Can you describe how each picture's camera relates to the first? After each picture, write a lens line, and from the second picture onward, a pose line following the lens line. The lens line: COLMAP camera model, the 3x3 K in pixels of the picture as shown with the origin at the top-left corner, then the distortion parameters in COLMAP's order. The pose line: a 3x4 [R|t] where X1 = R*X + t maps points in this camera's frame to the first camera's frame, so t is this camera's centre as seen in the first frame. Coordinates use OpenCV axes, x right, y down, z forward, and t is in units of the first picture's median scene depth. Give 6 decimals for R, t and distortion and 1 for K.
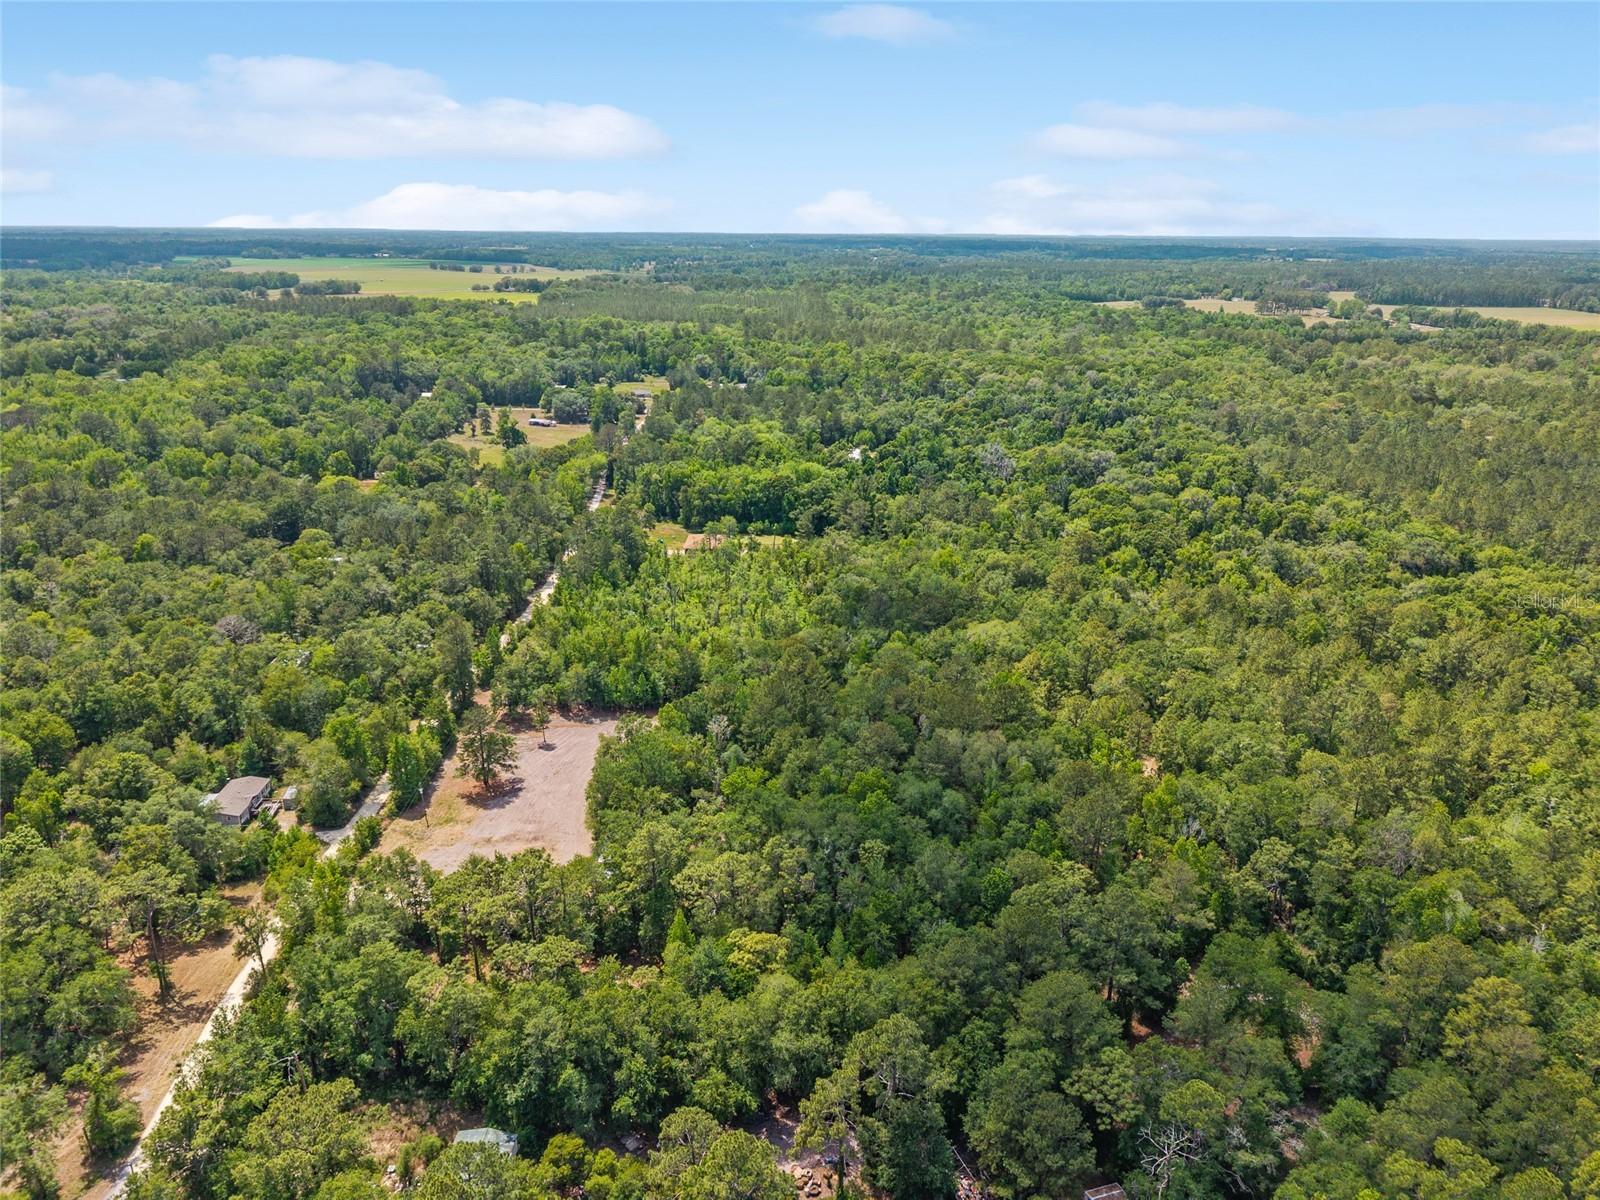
lens RADIAL K [[1071.2, 0, 793.9], [0, 1071.2, 585.3], [0, 0, 1]] dist [0.020516, -0.008564]
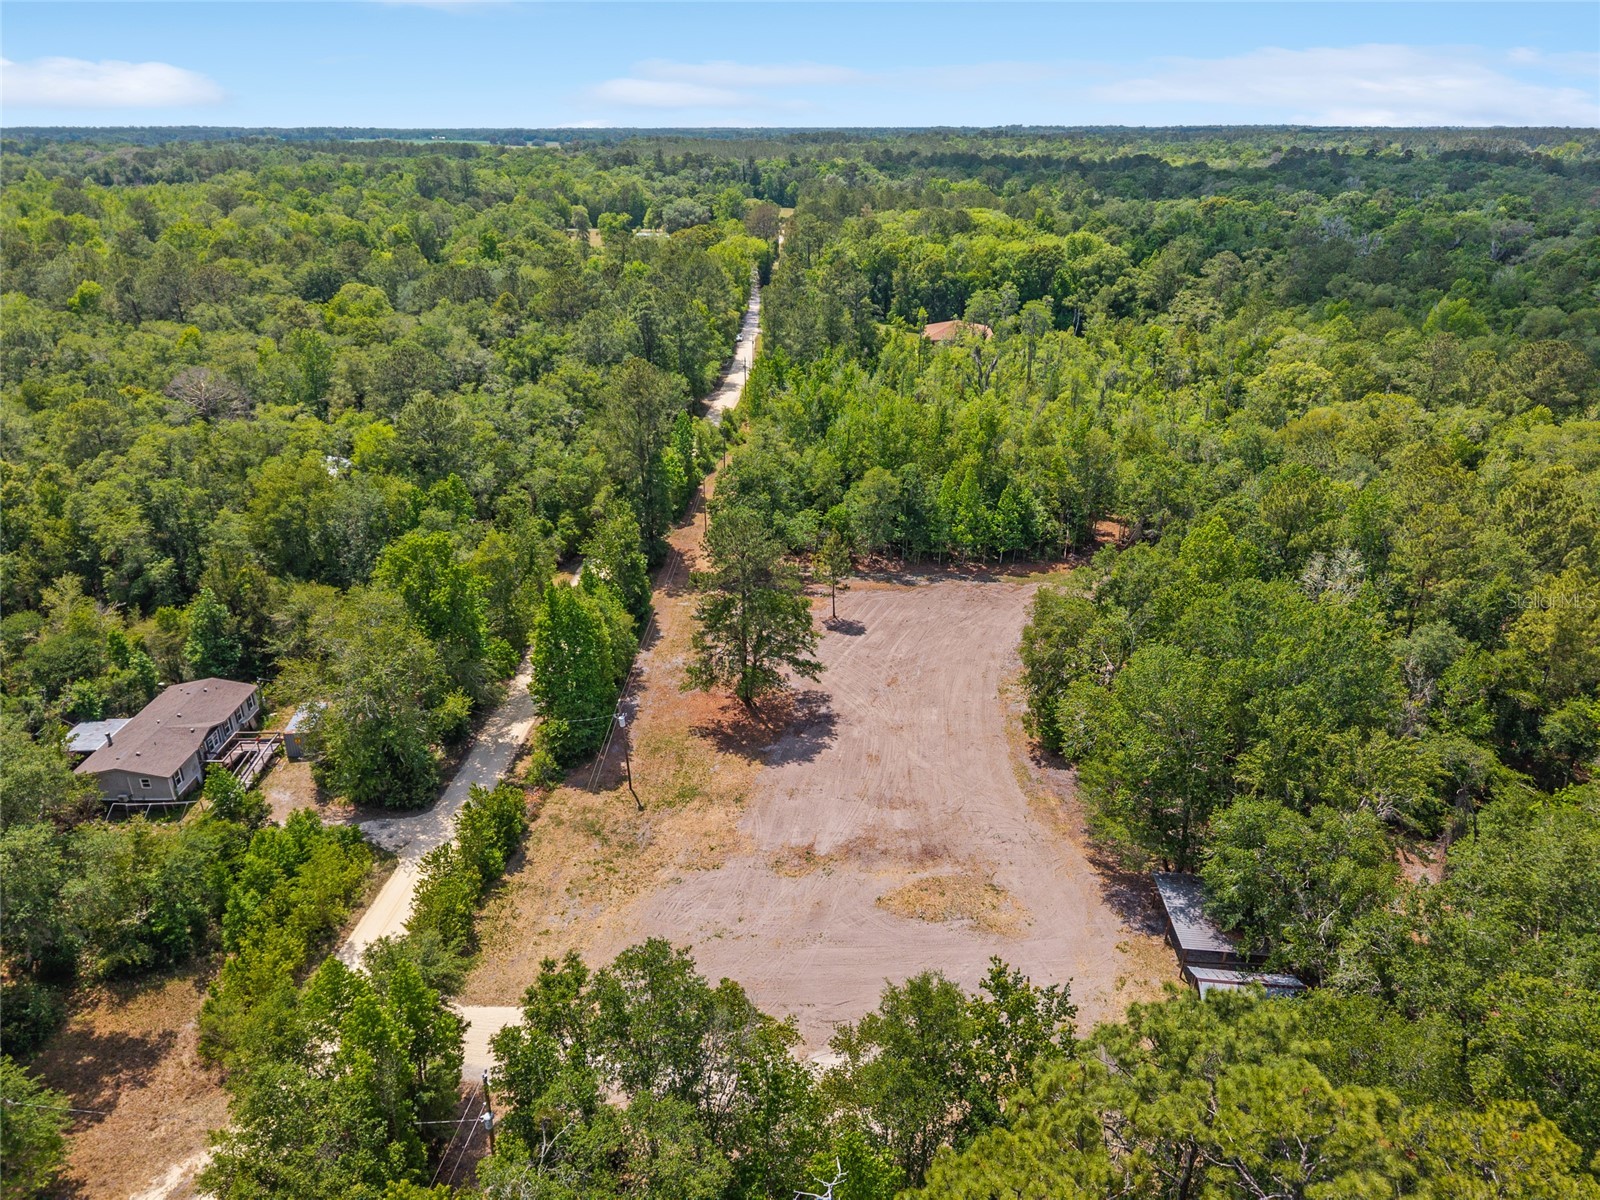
lens RADIAL K [[1071.2, 0, 805.7], [0, 1071.2, 609.0], [0, 0, 1]] dist [0.020516, -0.008564]
pose [[0.998883, 0.011357, -0.045860, -0.244336], [-0.006478, 0.994434, 0.105162, 0.101313], [0.046799, -0.104748, 0.993397, 0.576406]]
